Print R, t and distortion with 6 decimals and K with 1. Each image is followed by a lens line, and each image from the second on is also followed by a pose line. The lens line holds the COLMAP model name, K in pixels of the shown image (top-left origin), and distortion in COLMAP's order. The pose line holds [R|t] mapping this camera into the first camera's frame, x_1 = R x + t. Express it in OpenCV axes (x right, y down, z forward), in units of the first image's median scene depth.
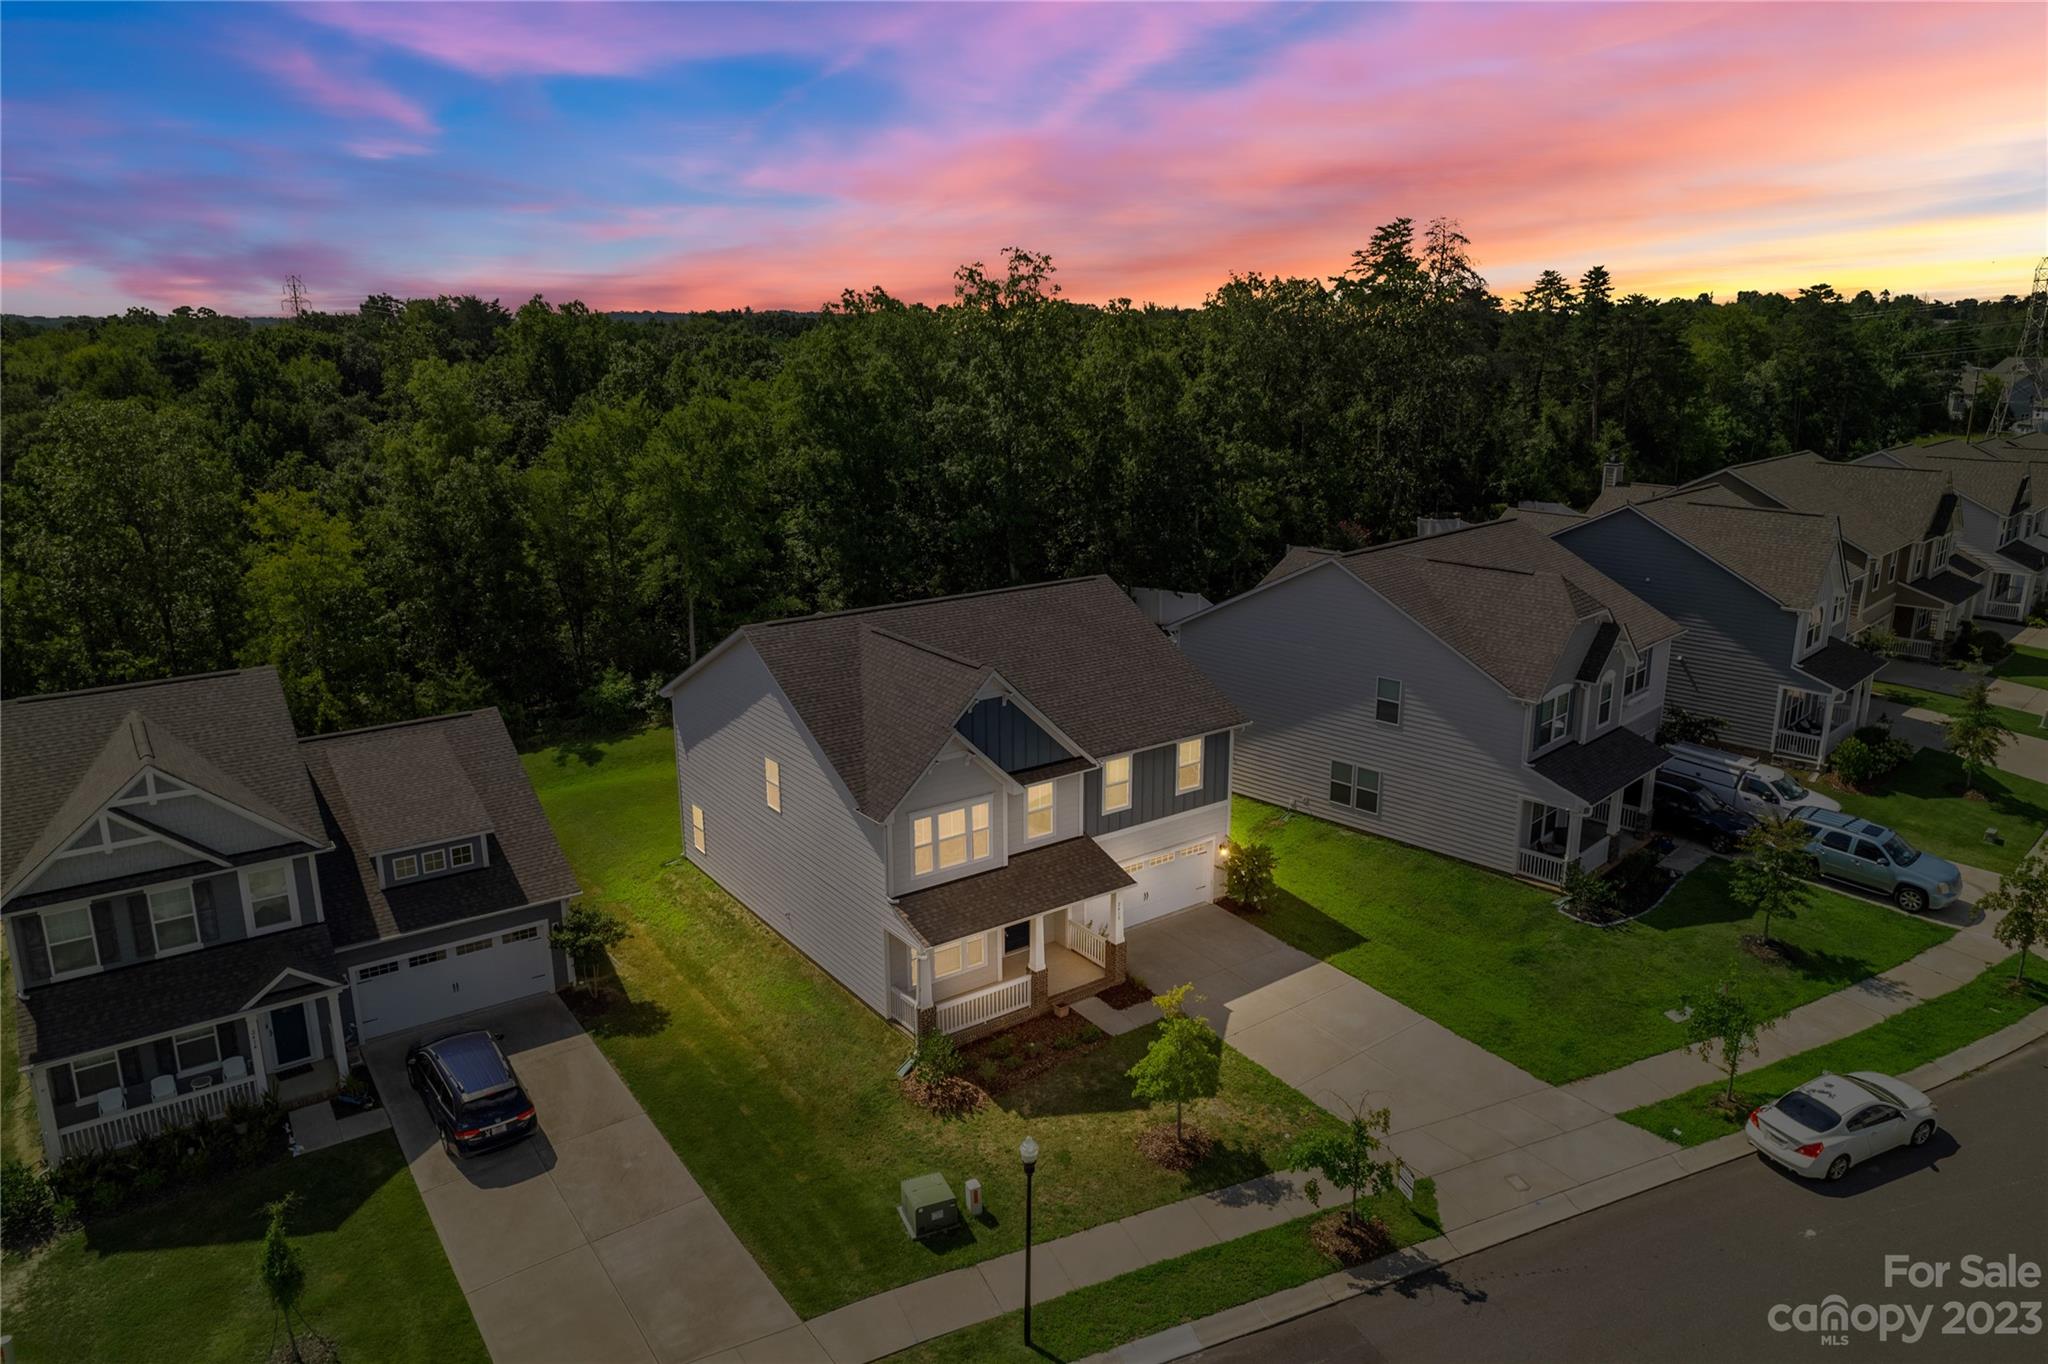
lens RADIAL K [[1319.3, 0, 1041.2], [0, 1319.3, 696.4], [0, 0, 1]] dist [-0.044164, 0.027178]
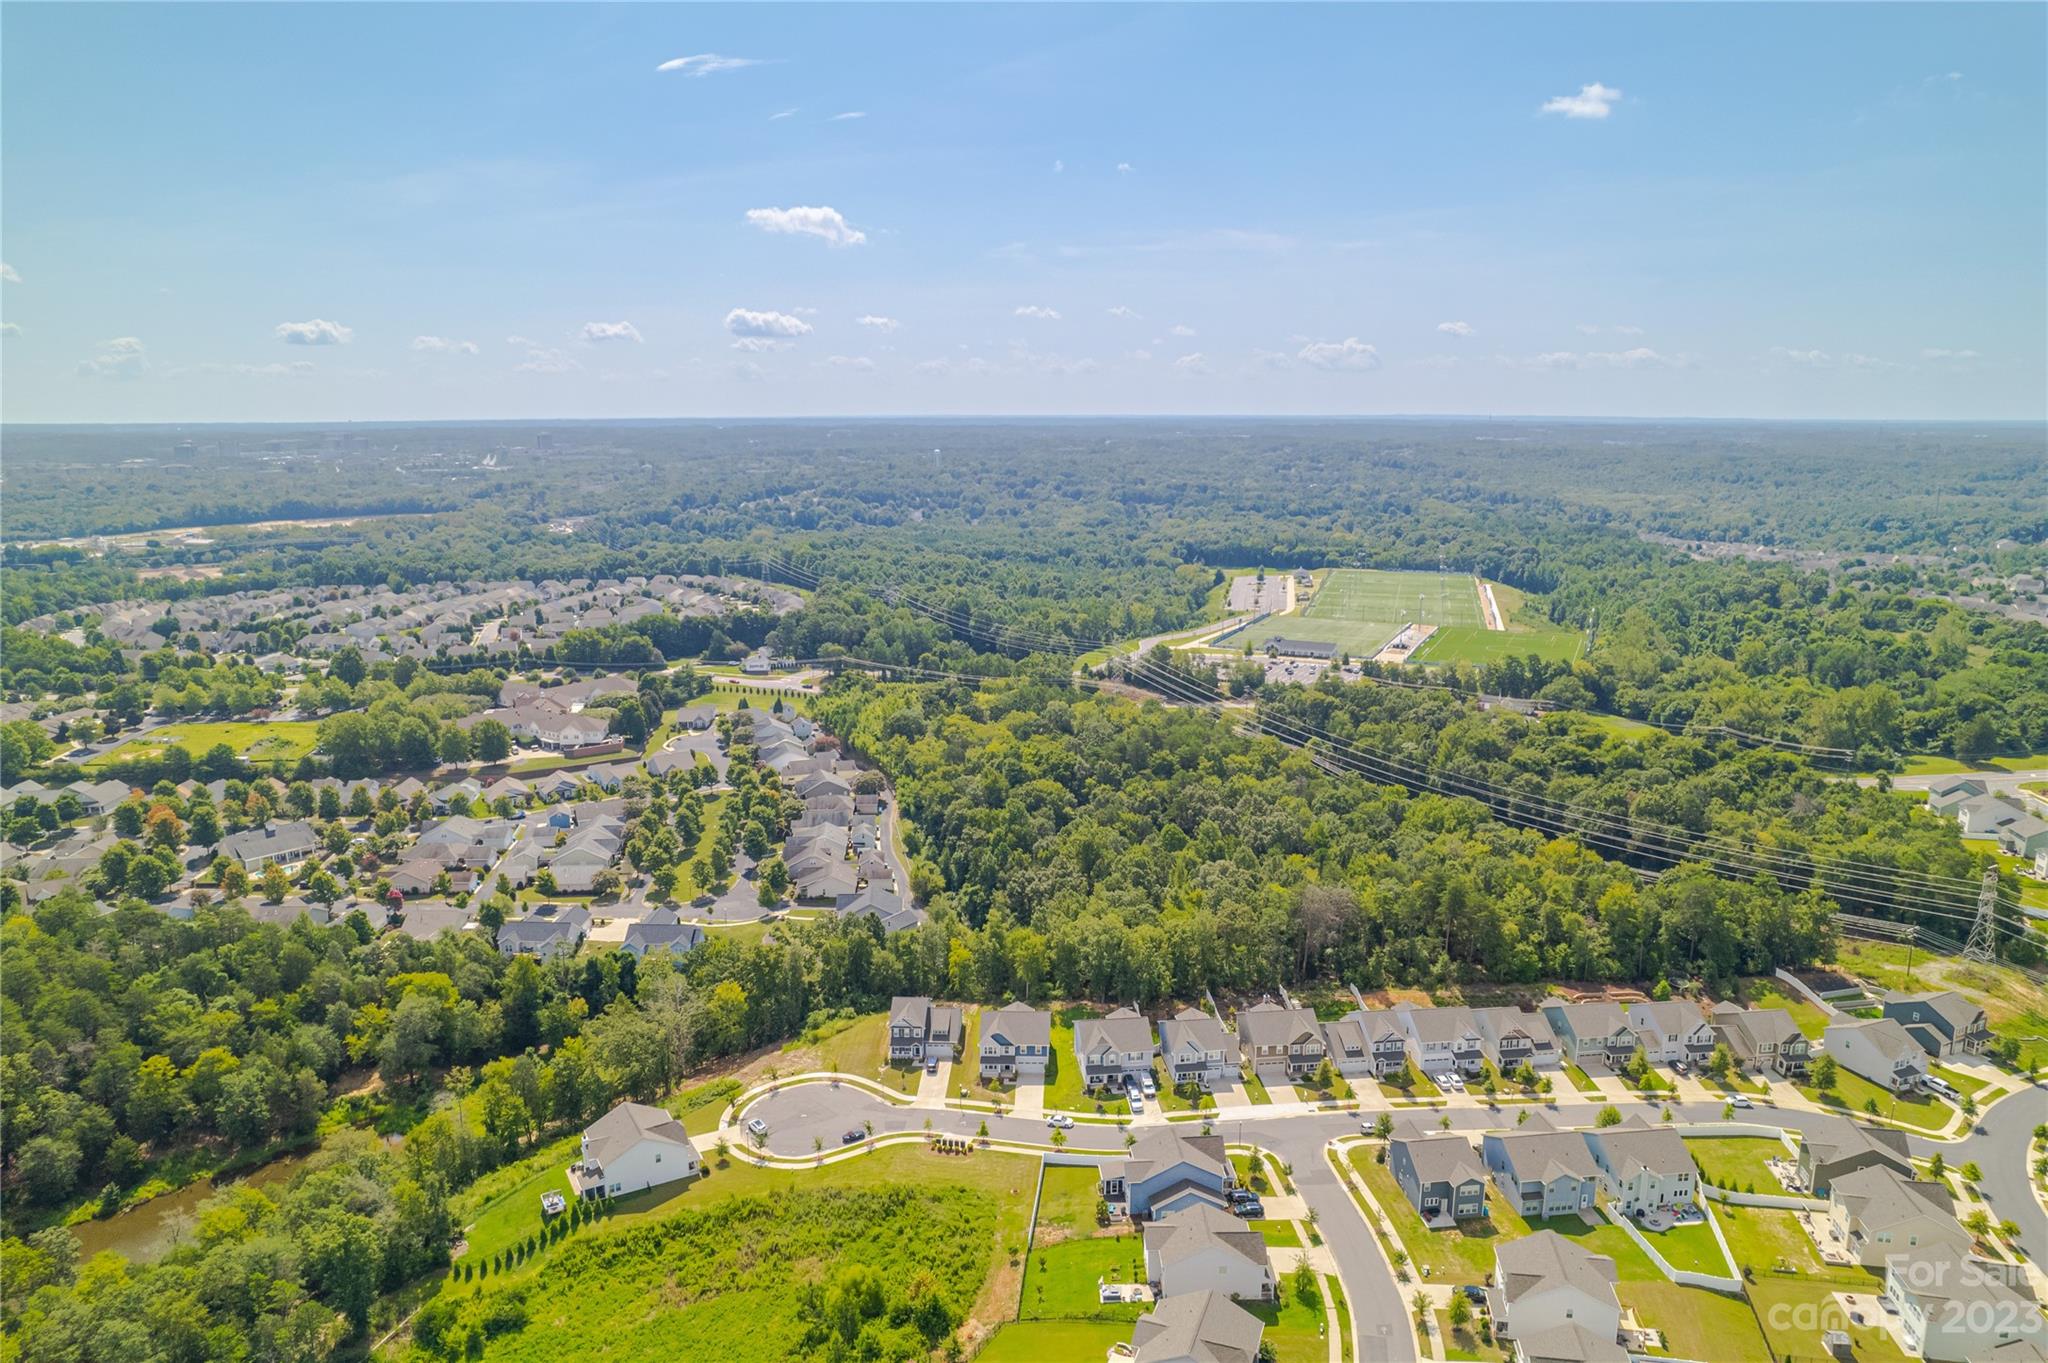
lens RADIAL K [[1319.3, 0, 1030.9], [0, 1319.3, 688.5], [0, 0, 1]] dist [-0.044164, 0.027178]
pose [[0.783700, 0.127670, -0.607877, 4.566770], [-0.165631, 0.986167, -0.006417, -1.985030], [0.598649, 0.105713, 0.794005, -5.184808]]
